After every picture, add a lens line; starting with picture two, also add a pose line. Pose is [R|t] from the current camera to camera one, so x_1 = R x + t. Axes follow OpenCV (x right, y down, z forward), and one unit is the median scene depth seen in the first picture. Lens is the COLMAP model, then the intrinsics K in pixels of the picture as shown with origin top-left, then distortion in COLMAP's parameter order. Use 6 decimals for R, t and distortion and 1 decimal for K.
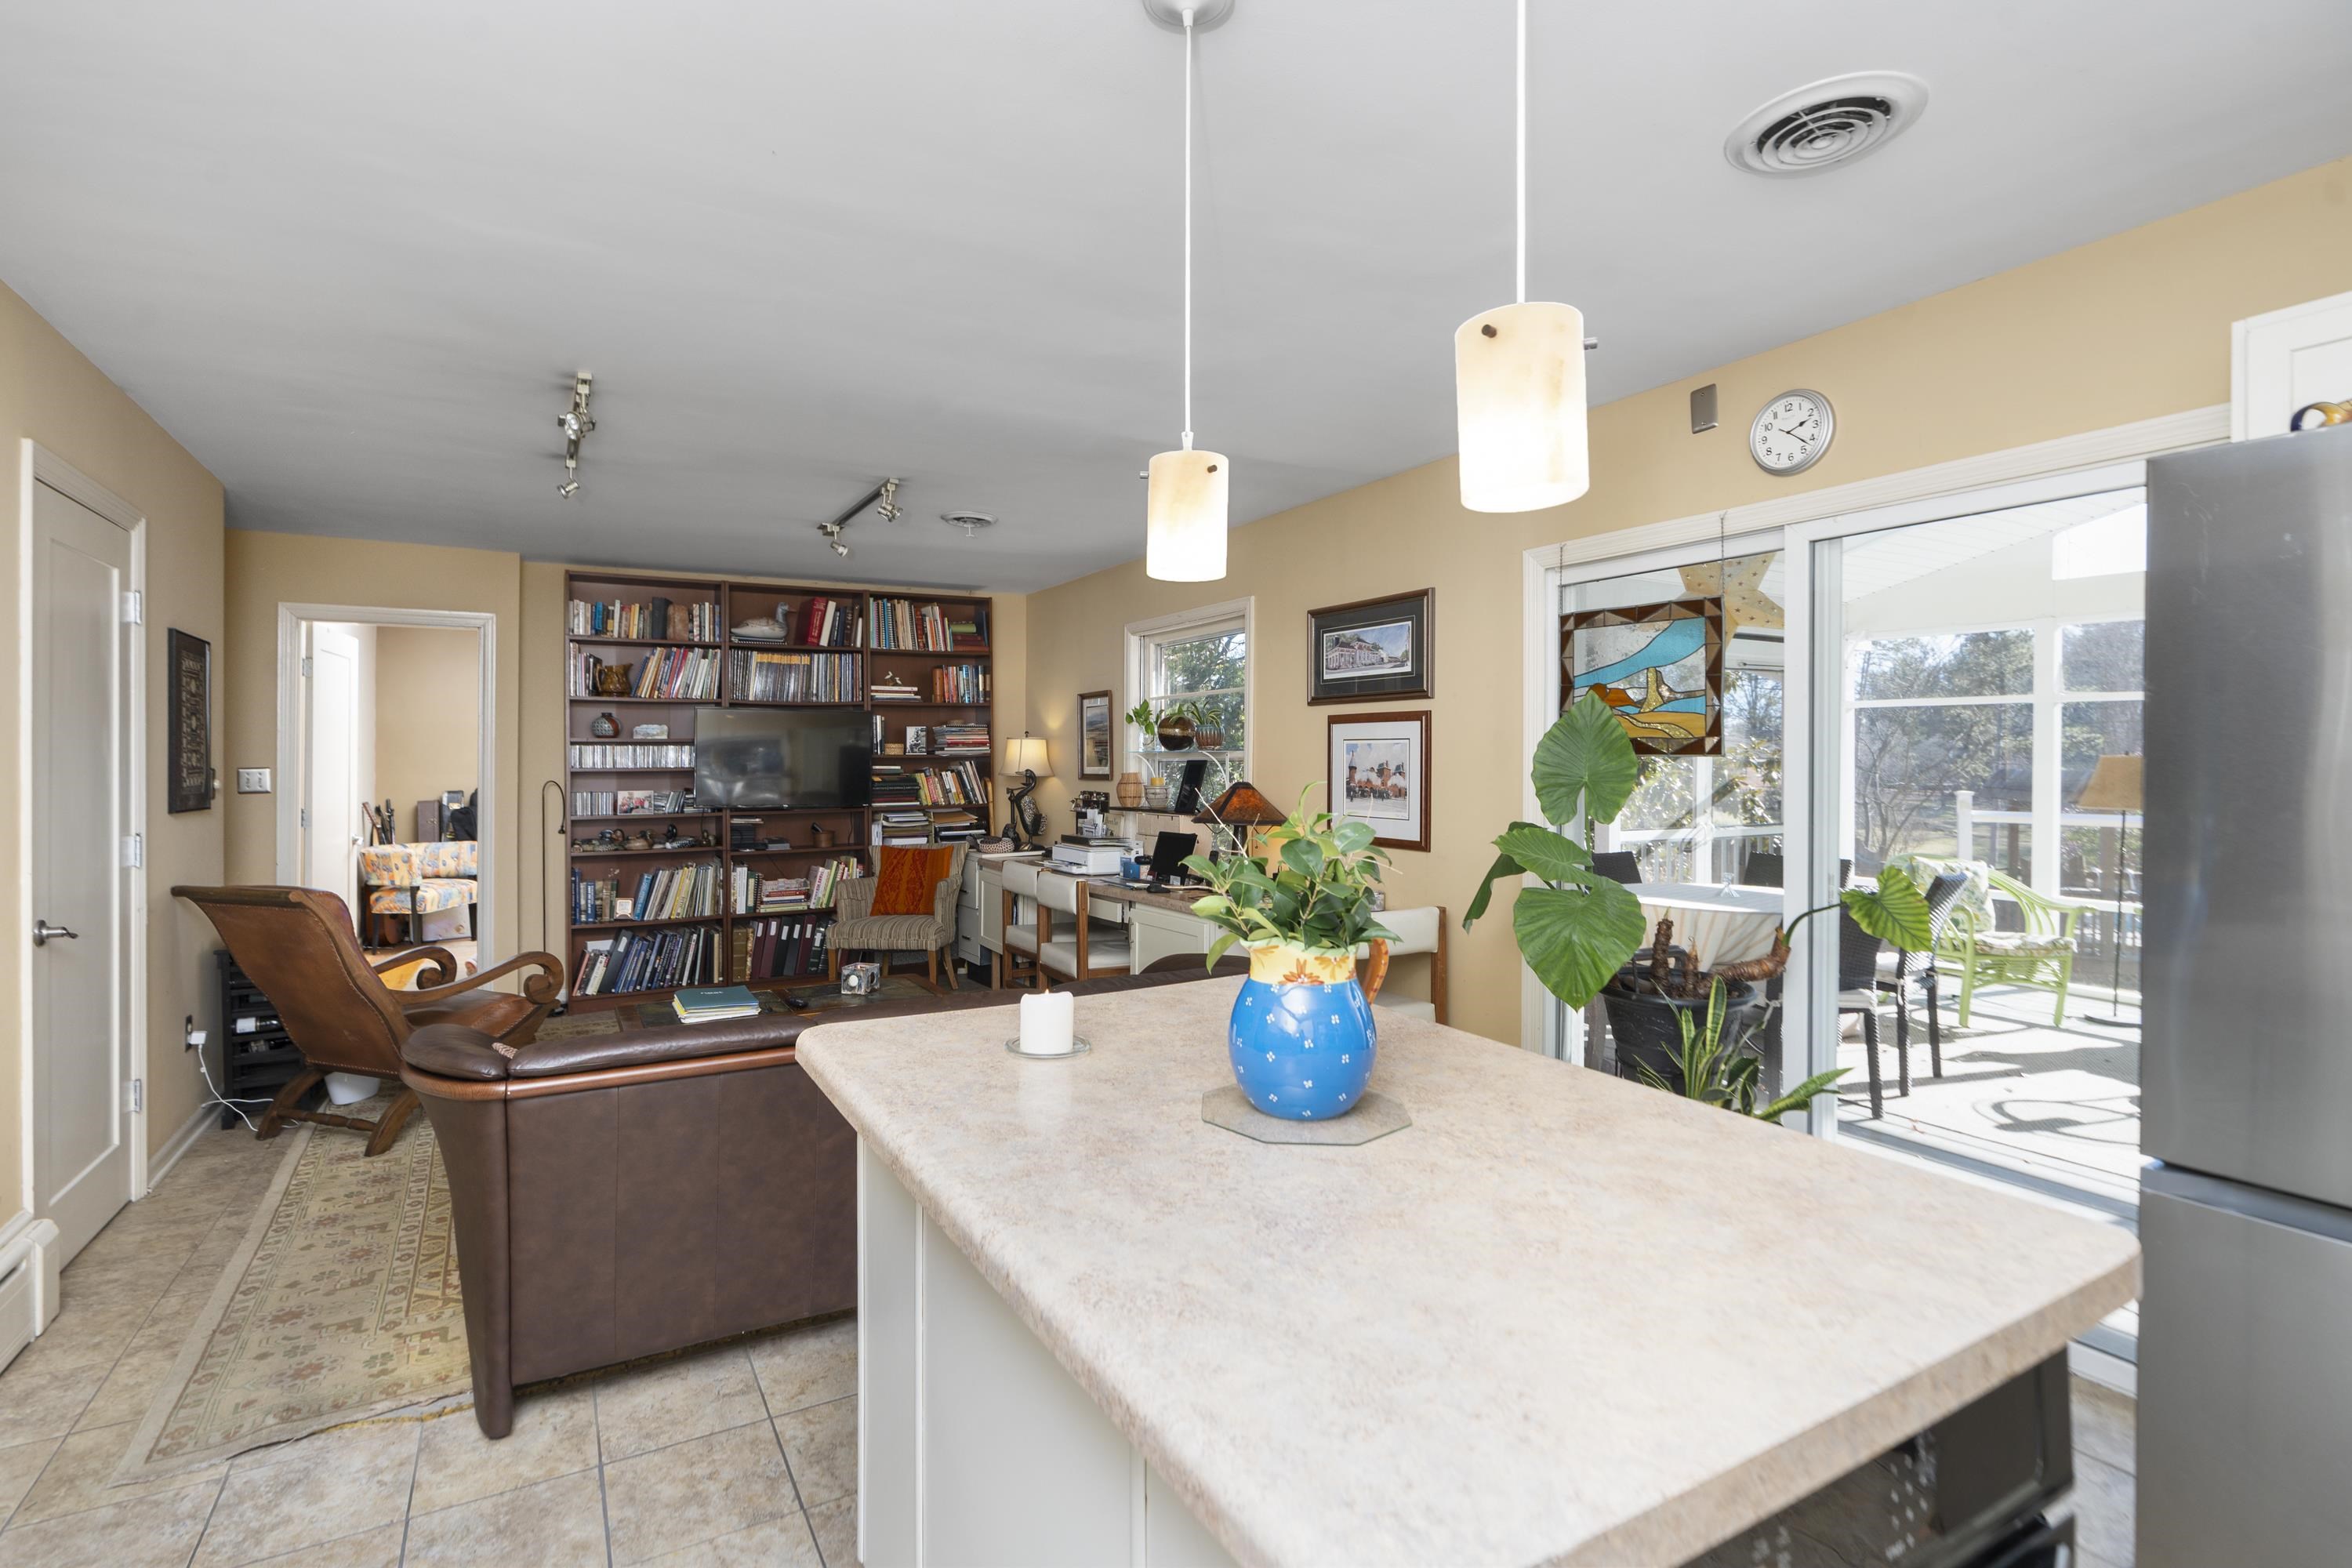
lens RADIAL K [[1110.0, 0, 1171.8], [0, 1110.0, 748.6], [0, 0, 1]] dist [-0.000593, -0.000146]
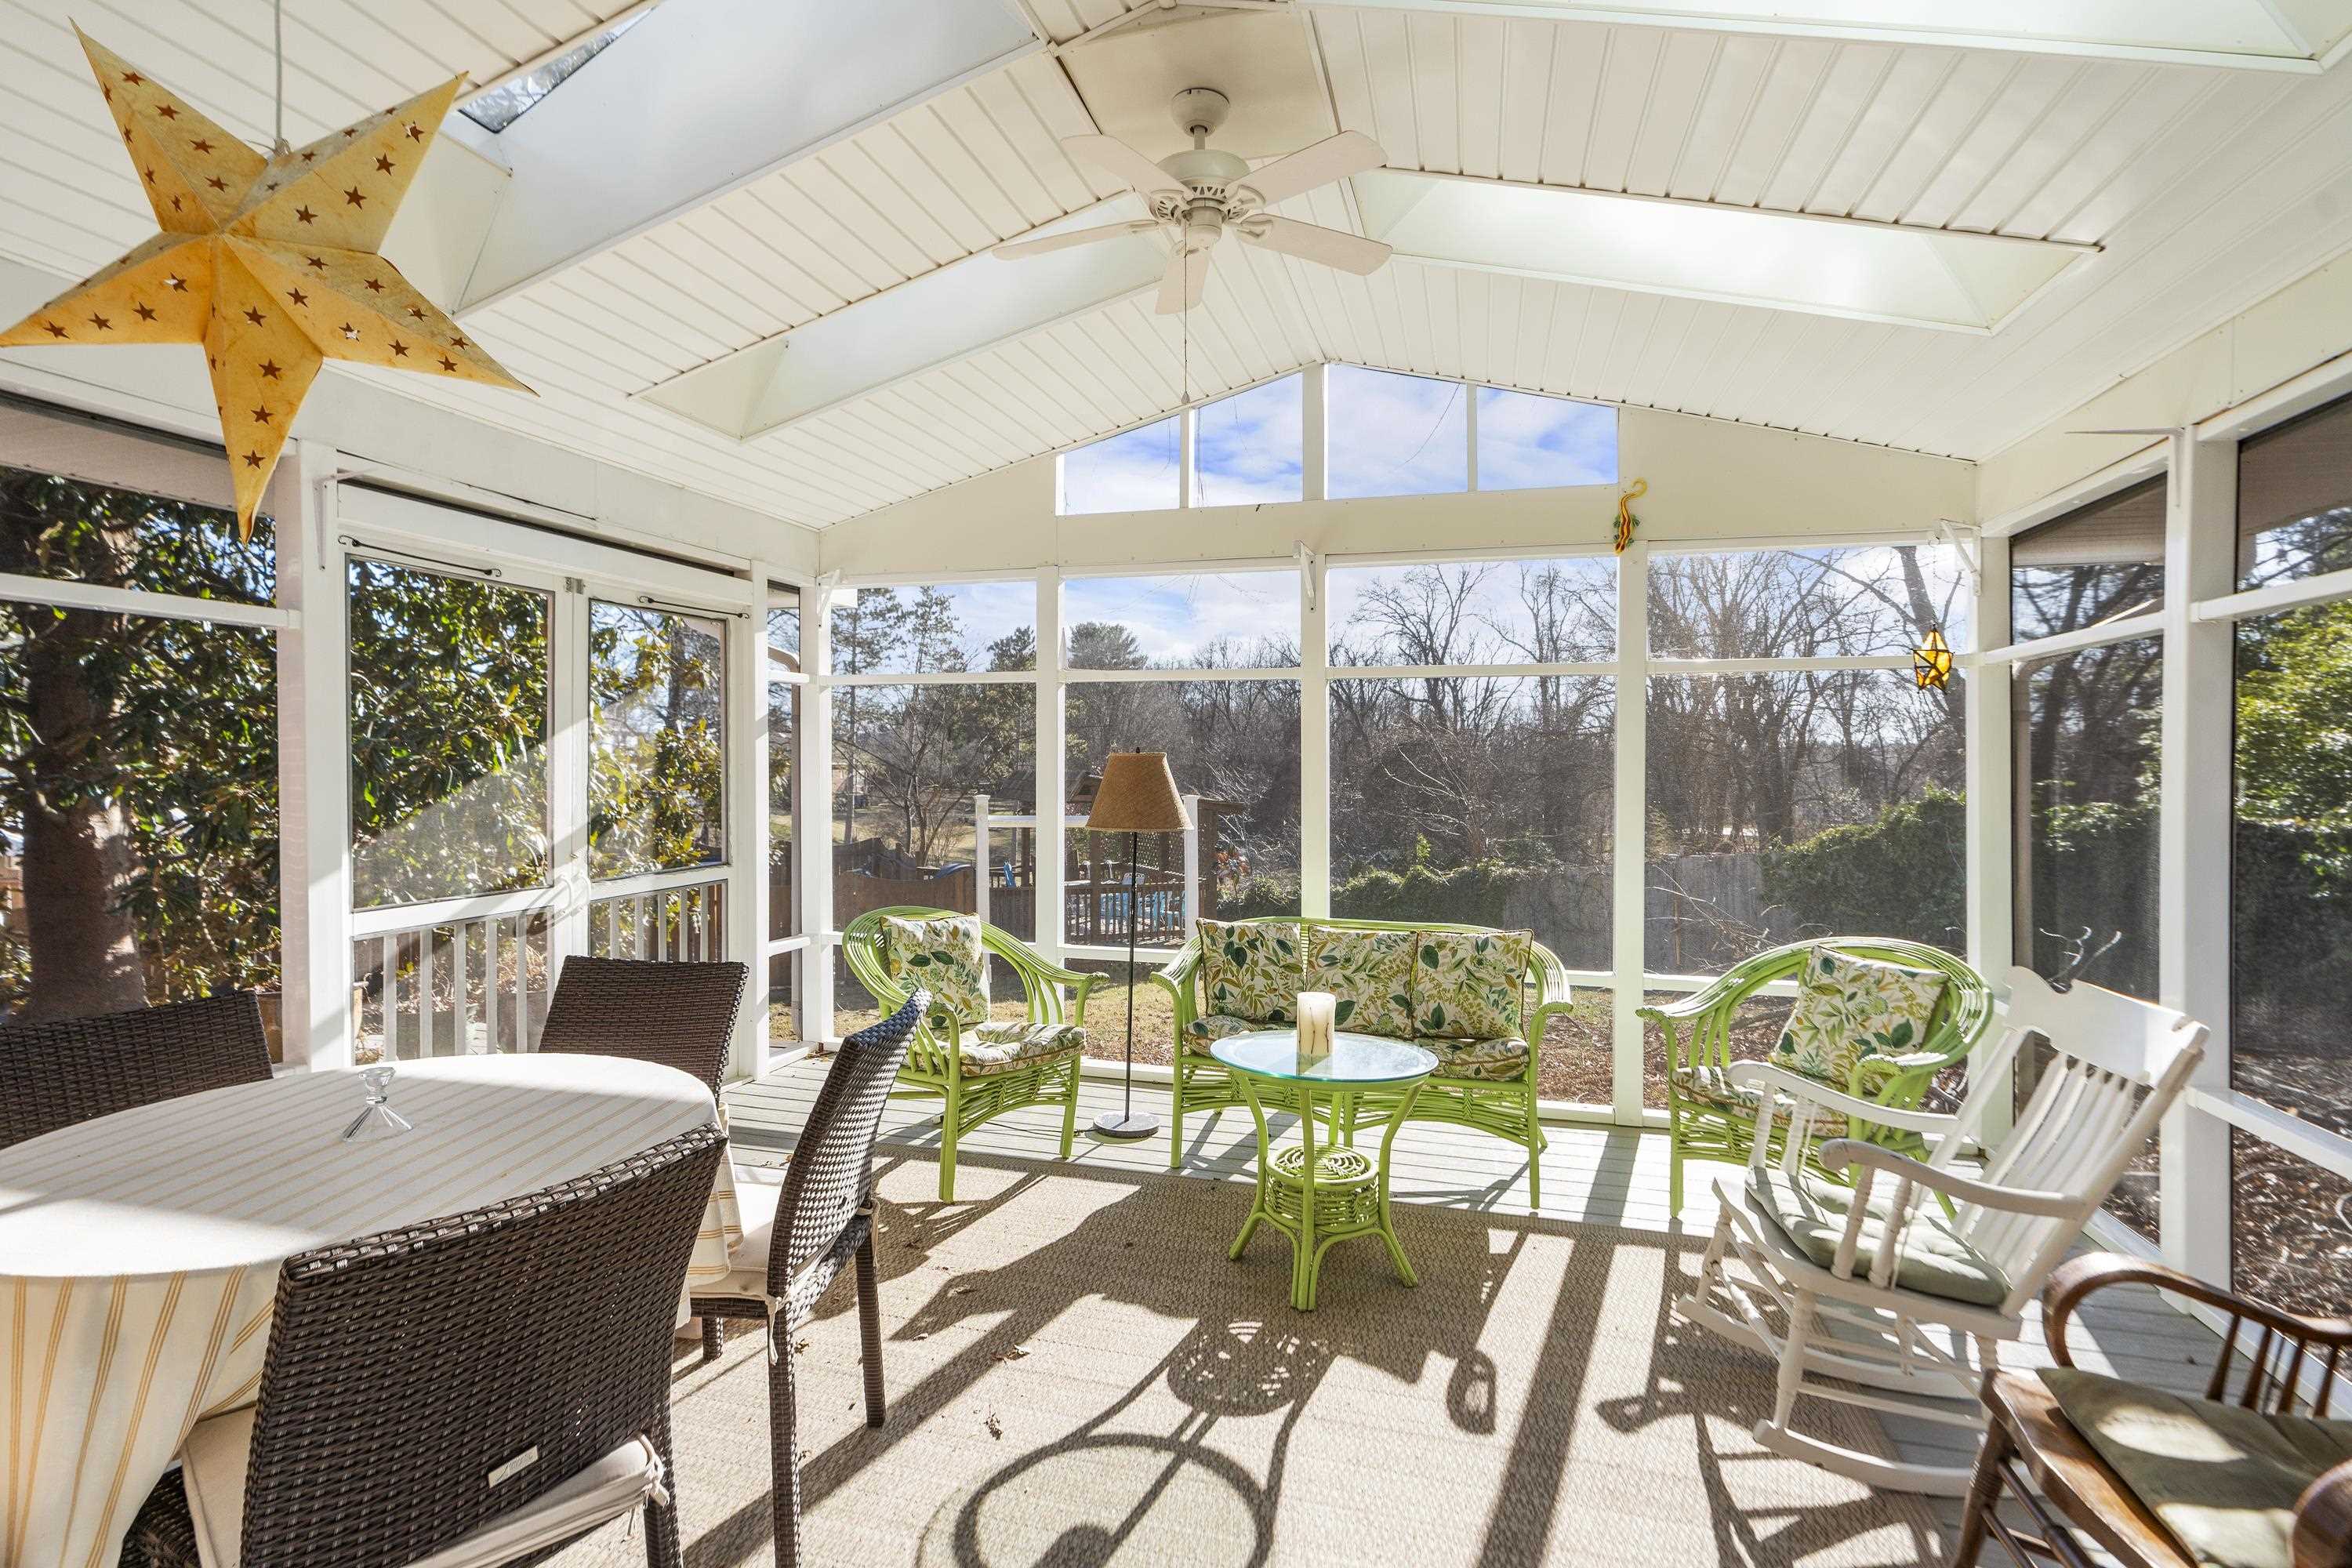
lens RADIAL K [[1146.9, 0, 1176.0], [0, 1146.9, 784.0], [0, 0, 1]] dist [0.001719, 0.000153]
pose [[0.712999, -0.011704, 0.701068, 0.336072], [-0.010107, 0.999585, 0.026967, 0.003694], [-0.701092, -0.026313, 0.712585, 0.430080]]
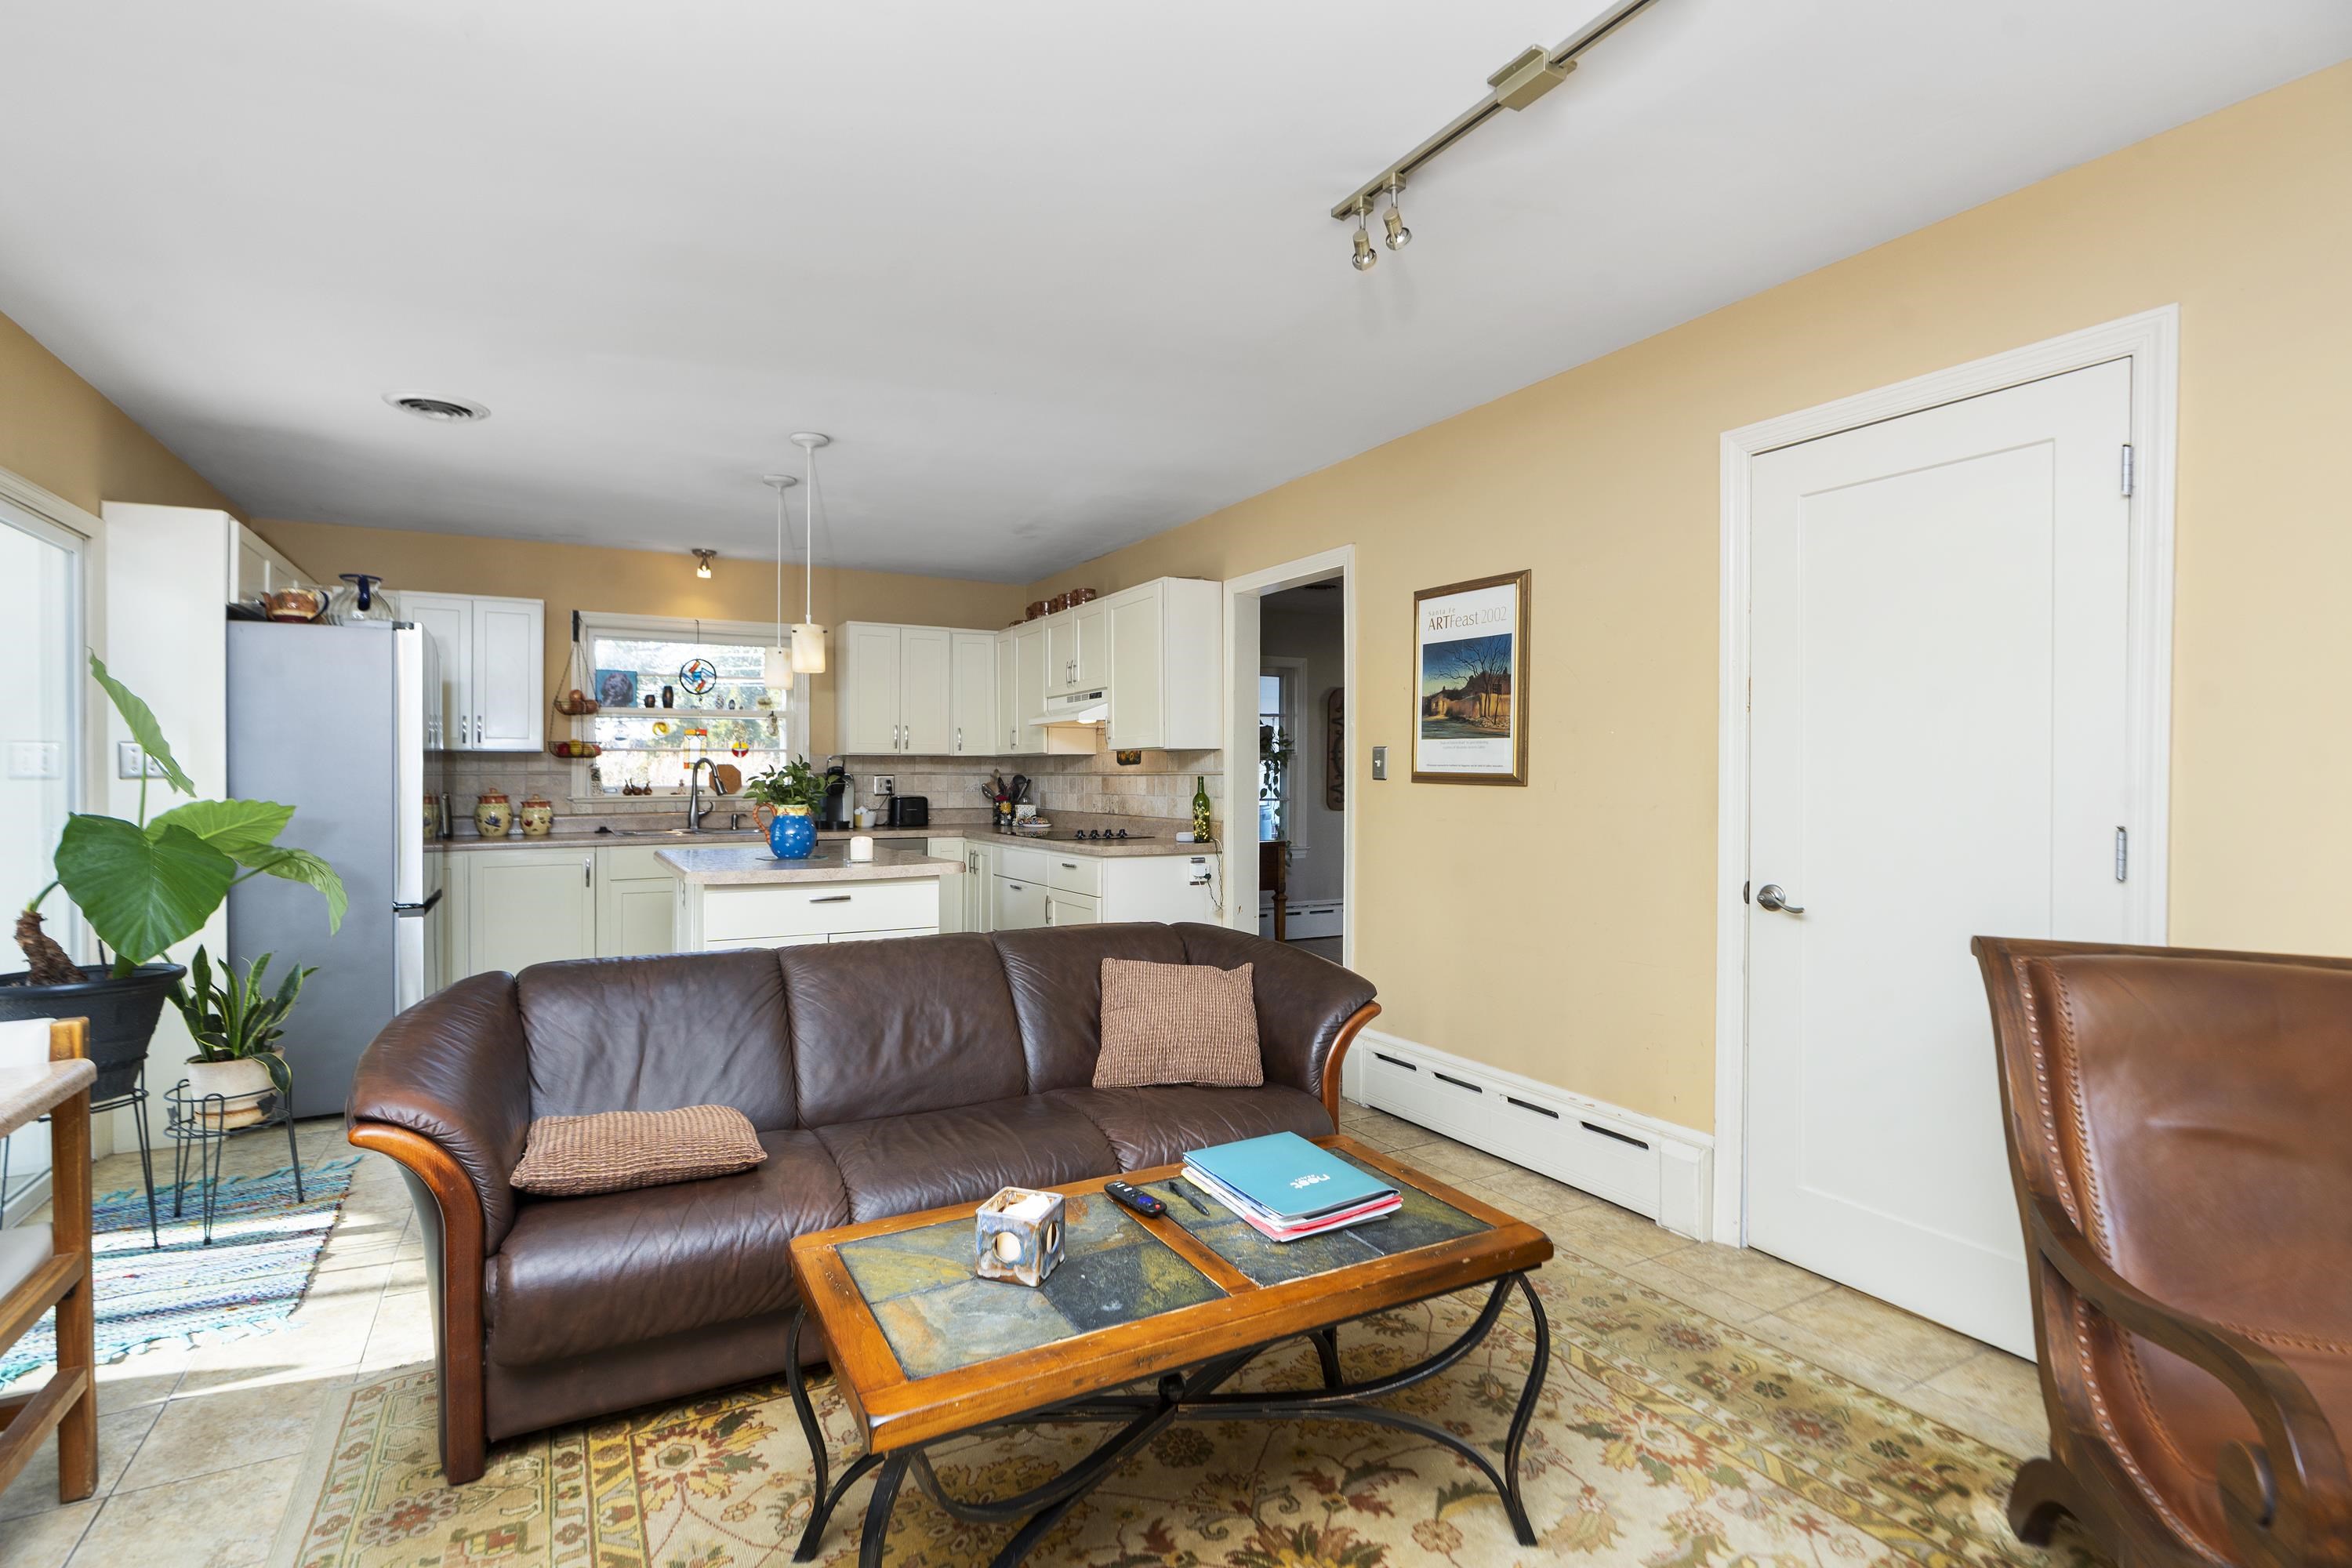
lens RADIAL K [[1099.3, 0, 1139.8], [0, 1099.3, 782.4], [0, 0, 1]] dist [0.001073, 0.000111]
pose [[-0.999355, 0.003411, 0.035735, -0.213377], [0.003521, 0.999989, 0.003011, 0.025411], [-0.035725, 0.003135, -0.999357, 0.885481]]
